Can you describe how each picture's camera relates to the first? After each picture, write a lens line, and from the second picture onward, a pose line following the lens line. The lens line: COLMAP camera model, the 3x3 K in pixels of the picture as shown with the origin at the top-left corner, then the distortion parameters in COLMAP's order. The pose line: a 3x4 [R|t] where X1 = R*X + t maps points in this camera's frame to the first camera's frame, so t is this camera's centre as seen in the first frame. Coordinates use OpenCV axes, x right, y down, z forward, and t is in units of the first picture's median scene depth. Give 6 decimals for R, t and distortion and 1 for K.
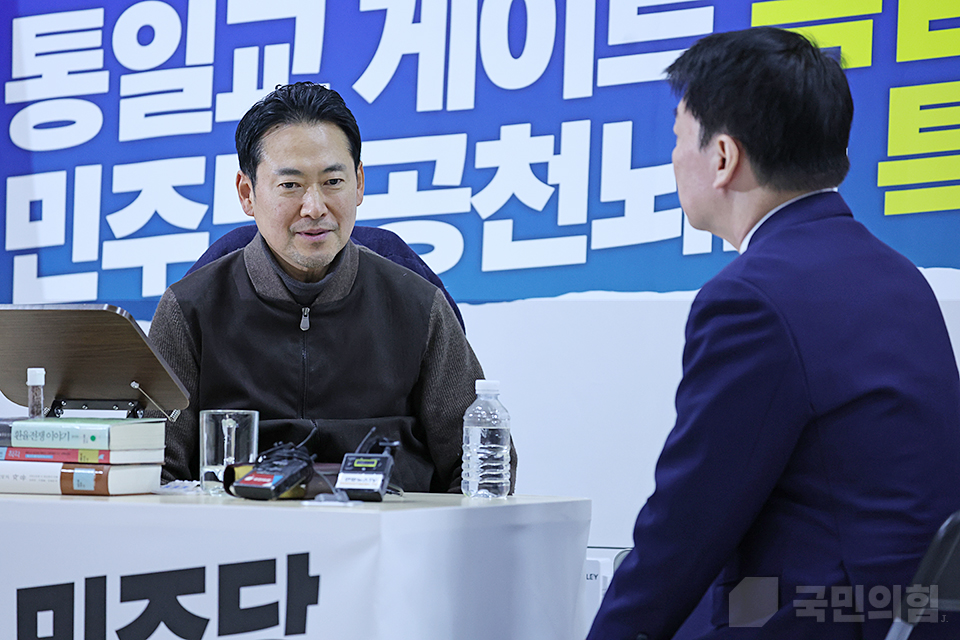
lens RADIAL K [[3509.1, 0, 479.9], [0, 3509.1, 321.3], [0, 0, 1]] dist [0.106211, 0.000000]
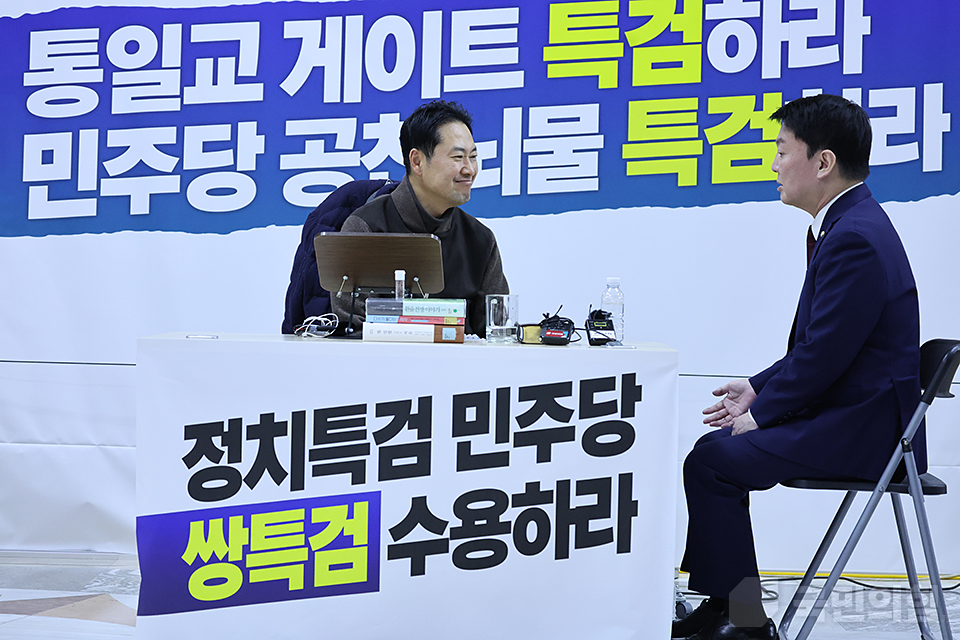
lens RADIAL K [[2803.9, 0, 480.1], [0, 2803.9, 320.5], [0, 0, 1]] dist [-0.135432, 0.000000]
pose [[0.923586, -0.001685, 0.383389, -0.444989], [-0.015478, 0.999011, 0.041678, -0.014644], [-0.383080, -0.044427, 0.922646, -0.217510]]
